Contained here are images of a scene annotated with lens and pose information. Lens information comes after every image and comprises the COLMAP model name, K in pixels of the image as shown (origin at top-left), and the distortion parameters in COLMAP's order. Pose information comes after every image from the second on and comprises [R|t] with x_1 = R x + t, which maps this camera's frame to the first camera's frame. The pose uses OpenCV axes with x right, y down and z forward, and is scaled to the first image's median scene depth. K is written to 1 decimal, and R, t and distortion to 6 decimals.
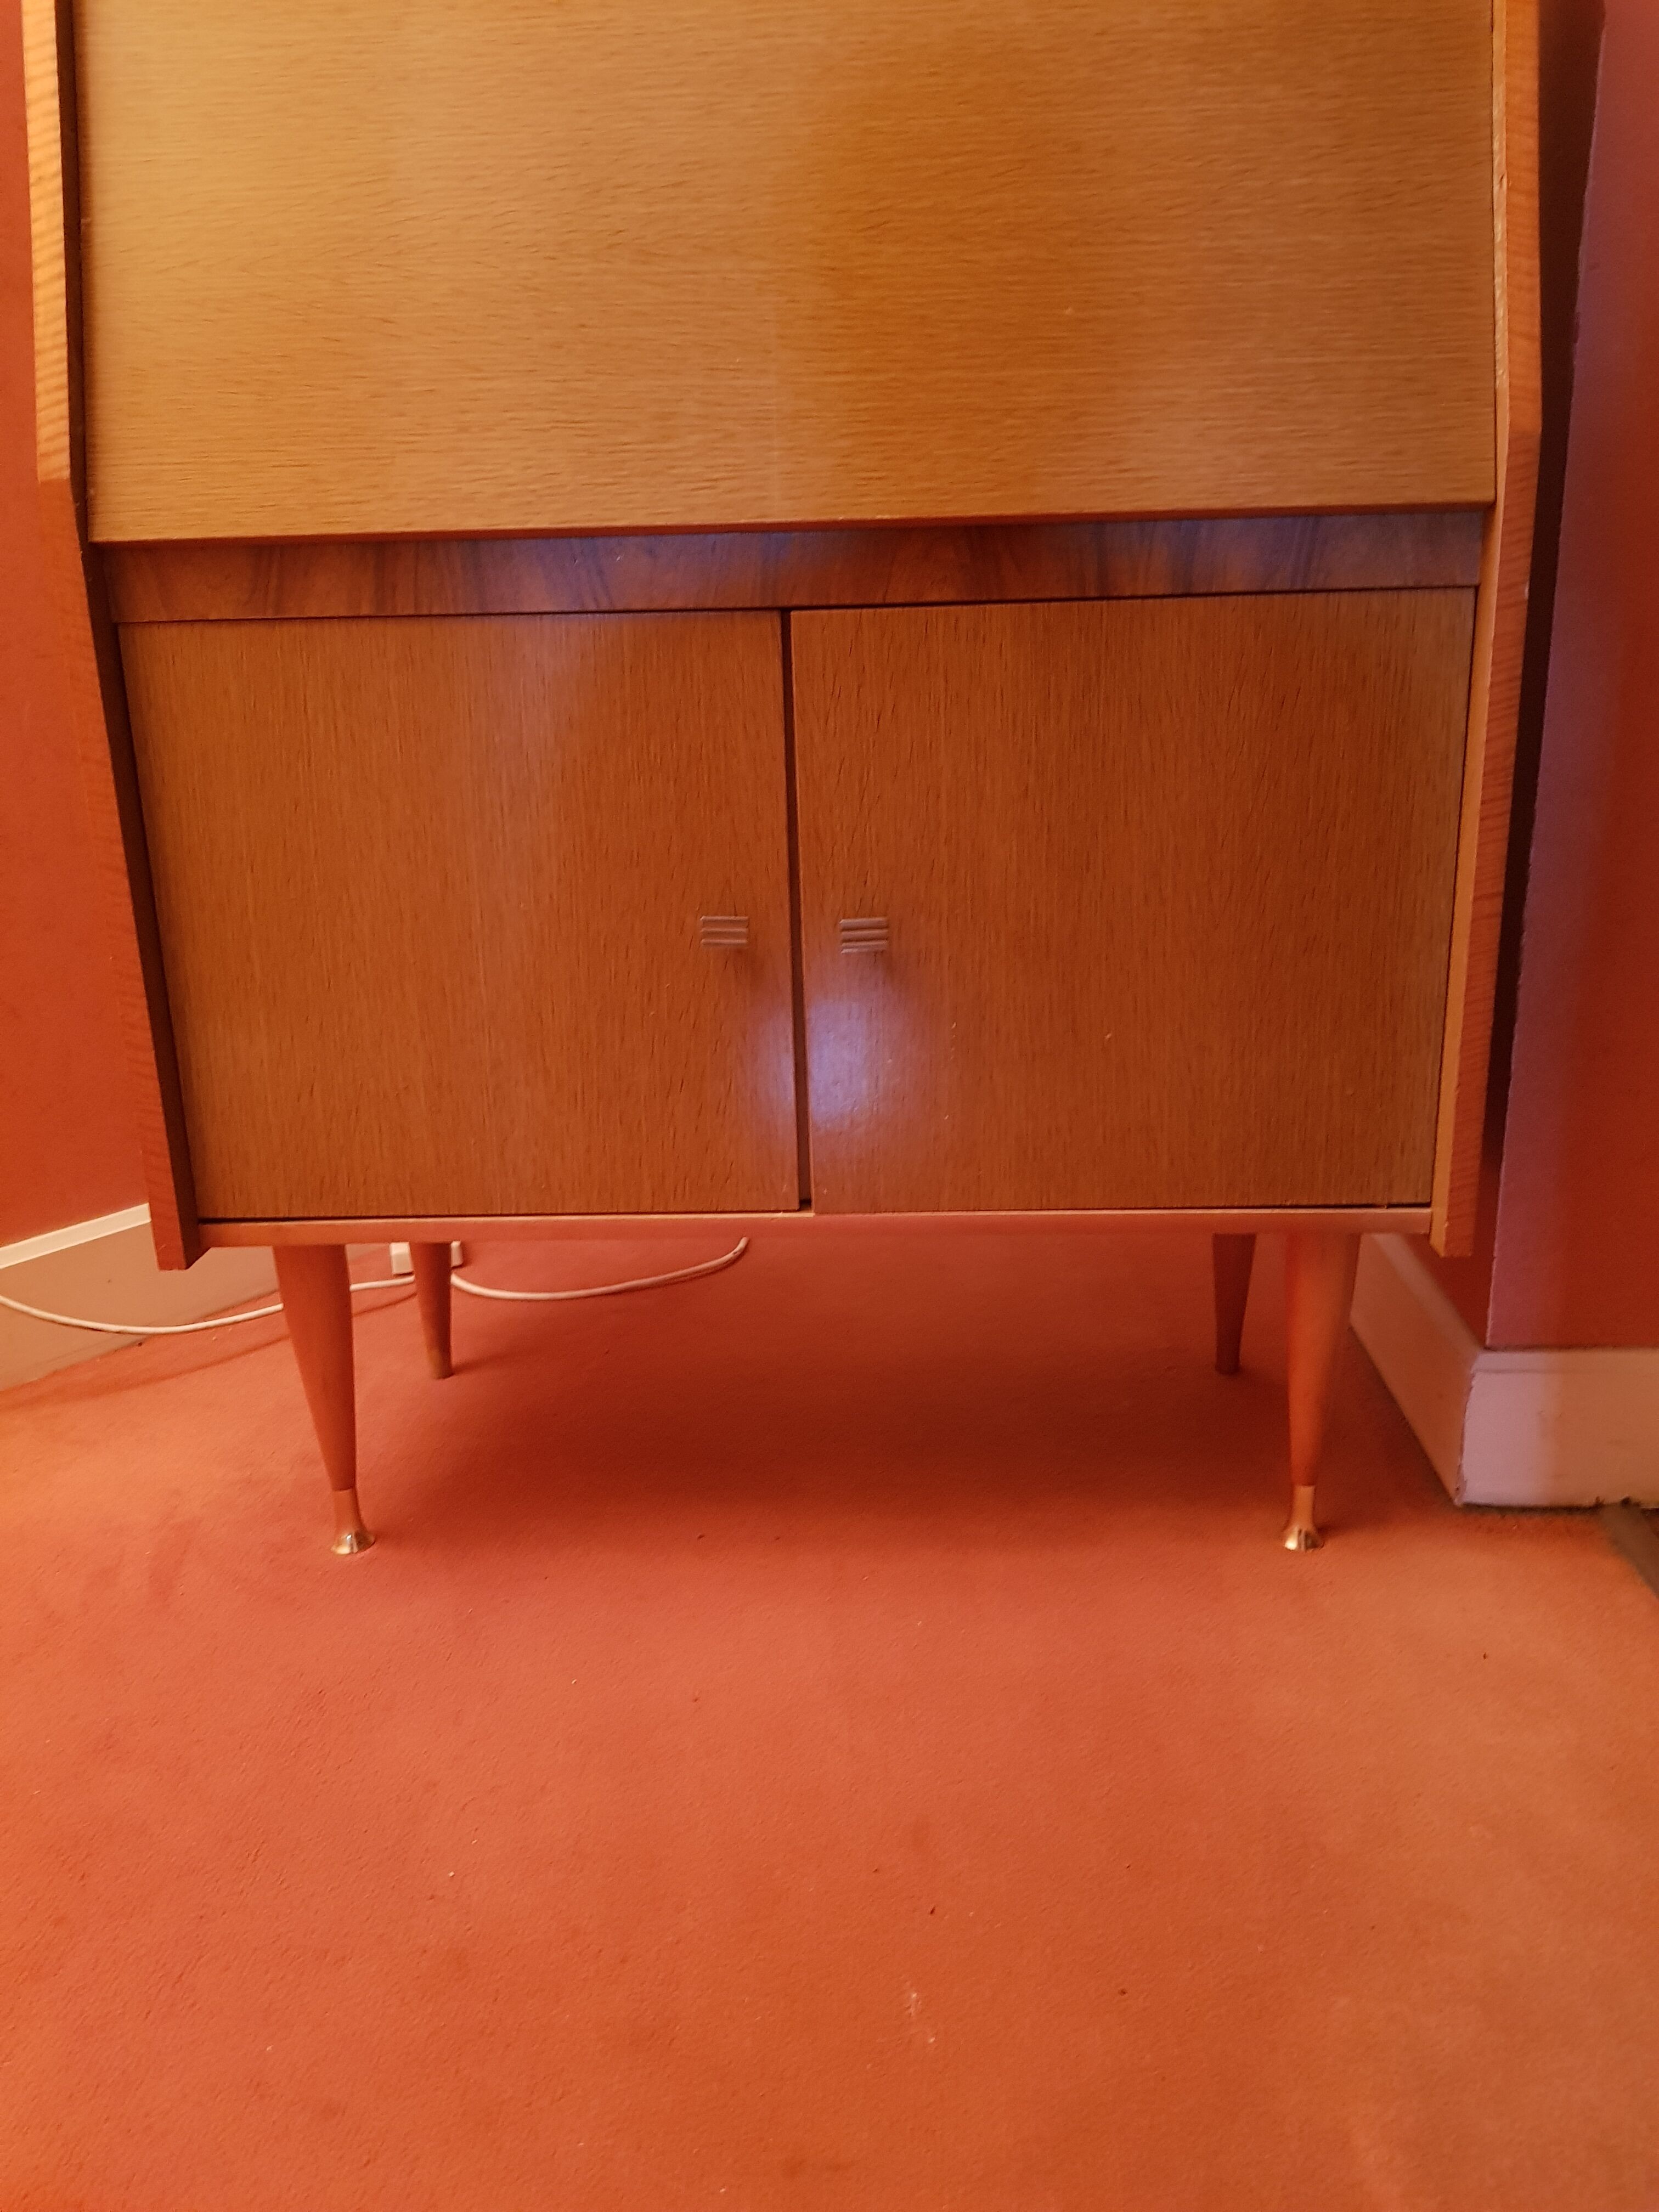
lens RADIAL K [[1689.1, 0, 841.0], [0, 1689.1, 1157.5], [0, 0, 1]] dist [0.040971, -0.072709]
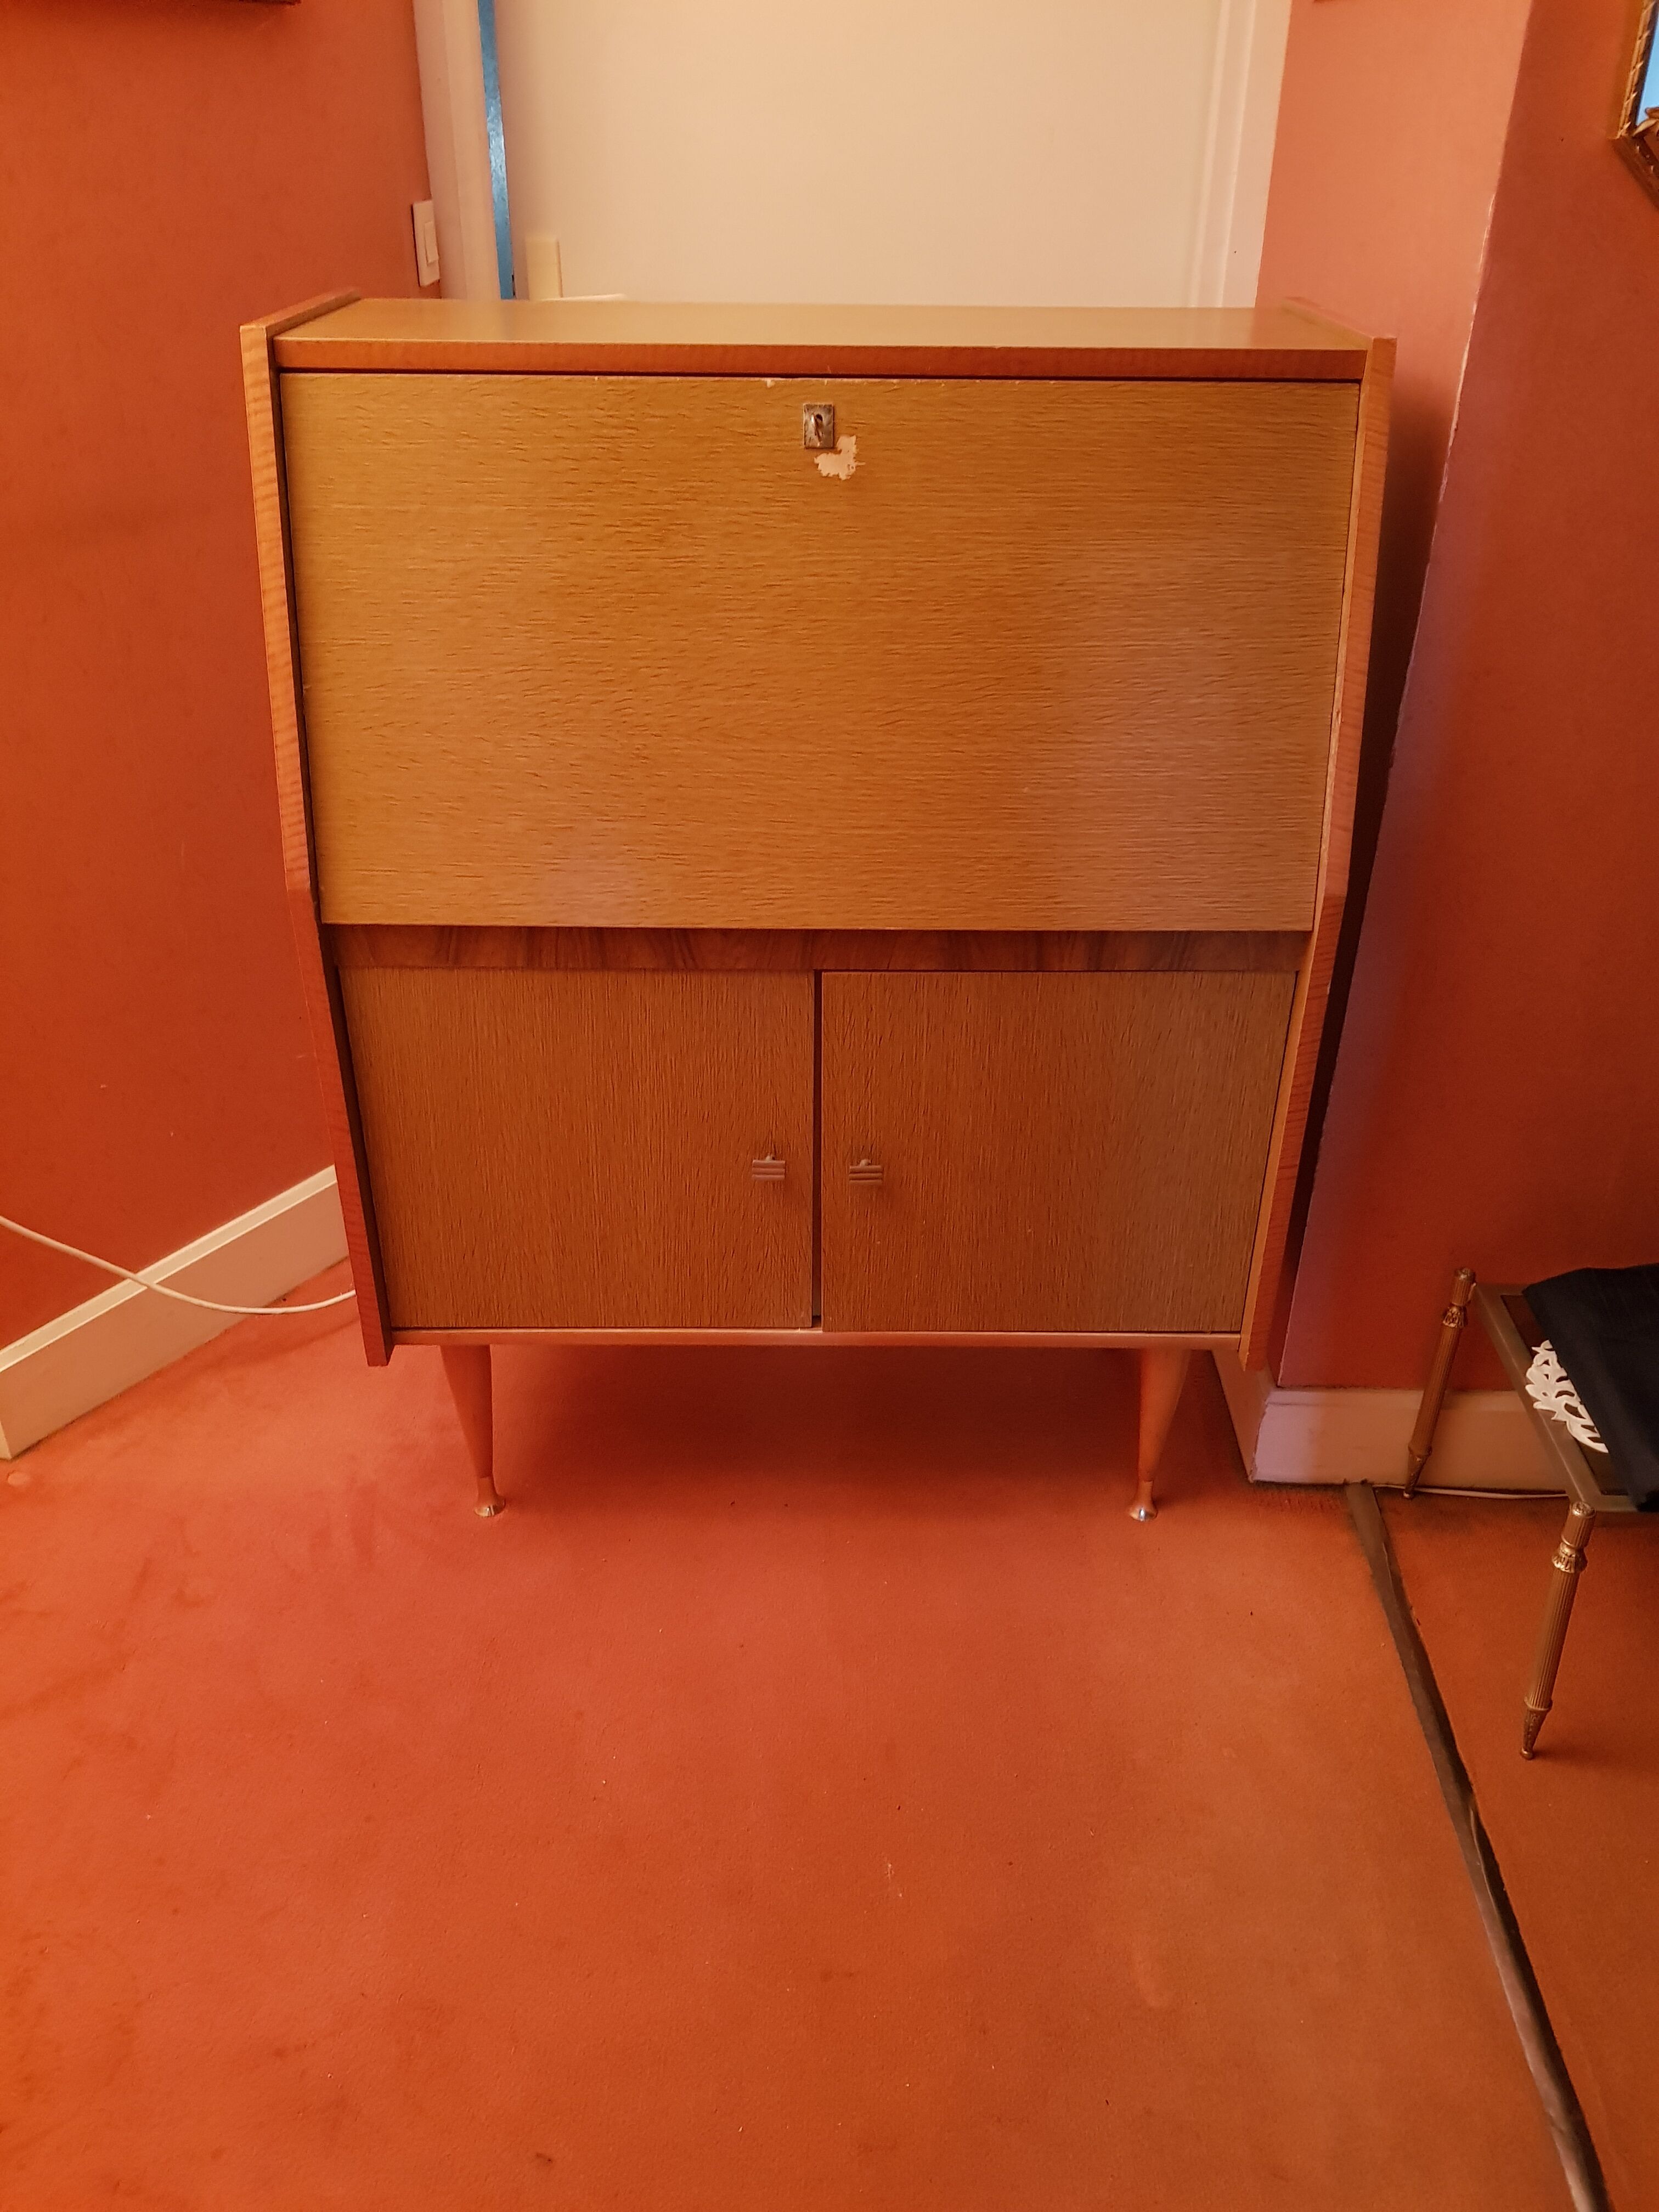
lens RADIAL K [[1689.1, 0, 832.4], [0, 1689.1, 1131.9], [0, 0, 1]] dist [0.040971, -0.072709]
pose [[0.998670, 0.010282, 0.050526, -0.091385], [-0.021972, 0.971355, 0.236615, -0.529861], [-0.046646, -0.237410, 0.970289, -0.408792]]
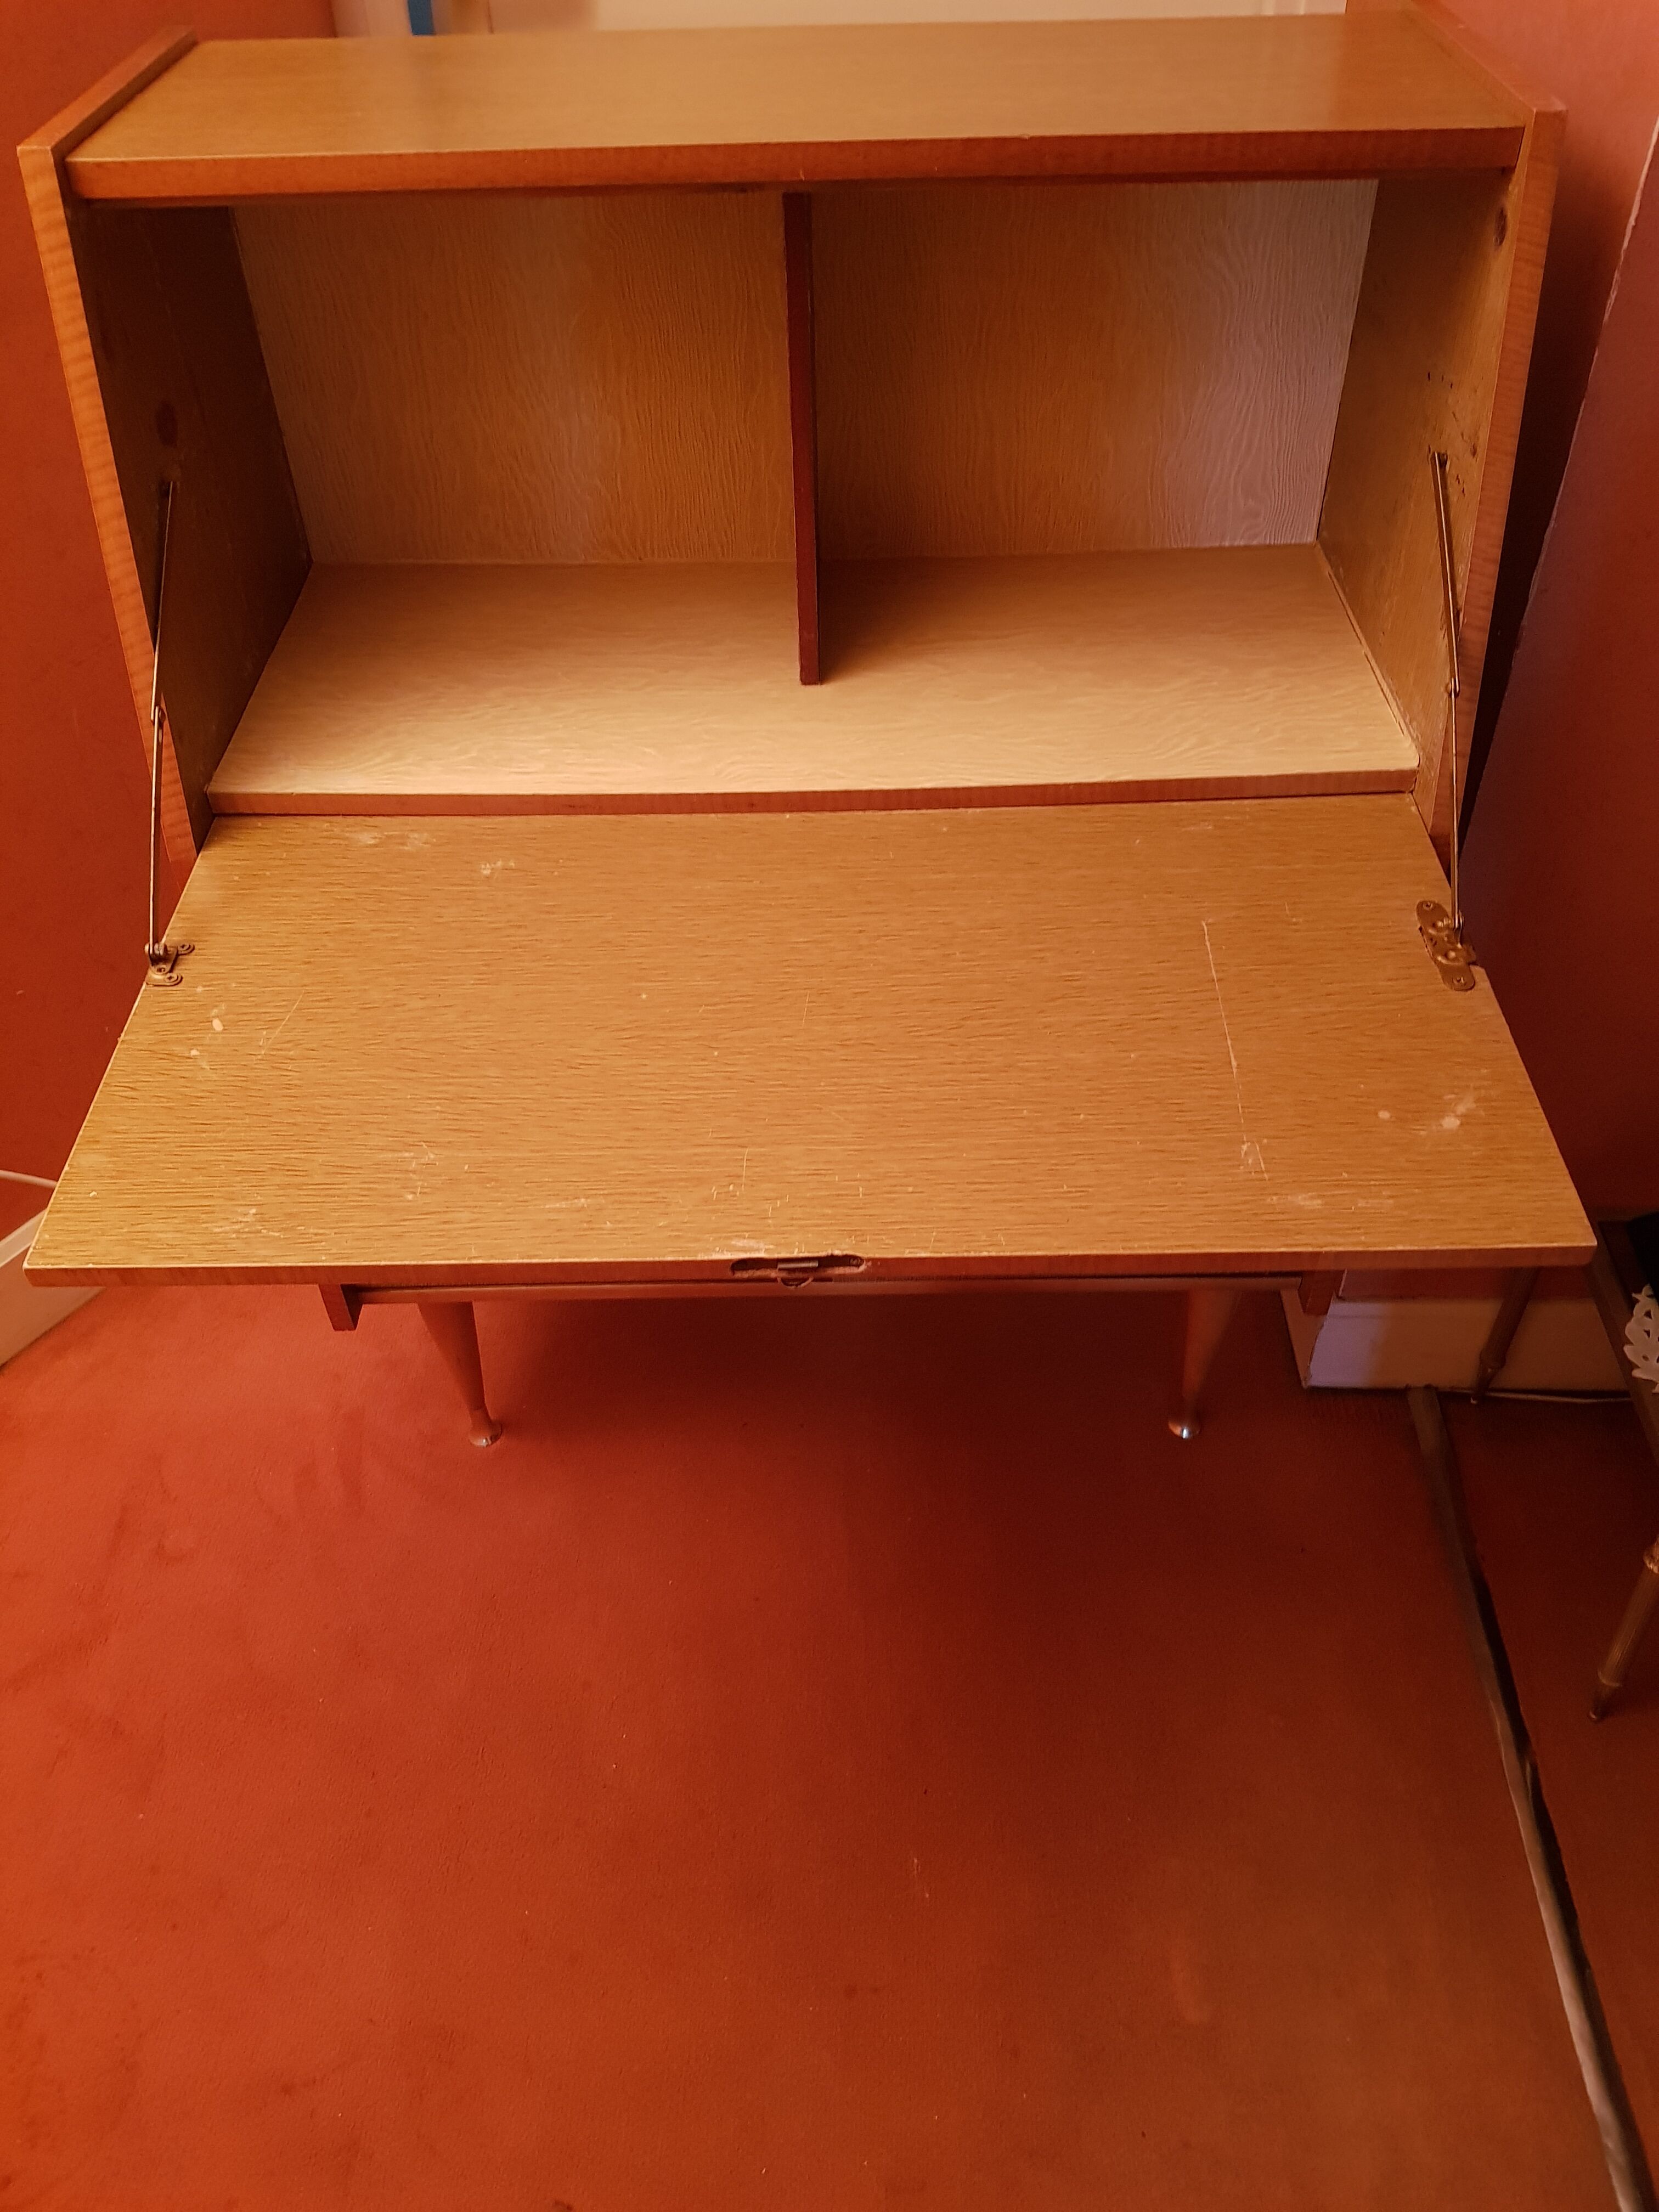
lens RADIAL K [[1689.1, 0, 836.3], [0, 1689.1, 1113.5], [0, 0, 1]] dist [0.040971, -0.072709]
pose [[0.999256, -0.021741, 0.031868, -0.058456], [0.005566, 0.898680, 0.438570, -0.728172], [-0.038175, -0.438066, 0.898132, -0.126555]]
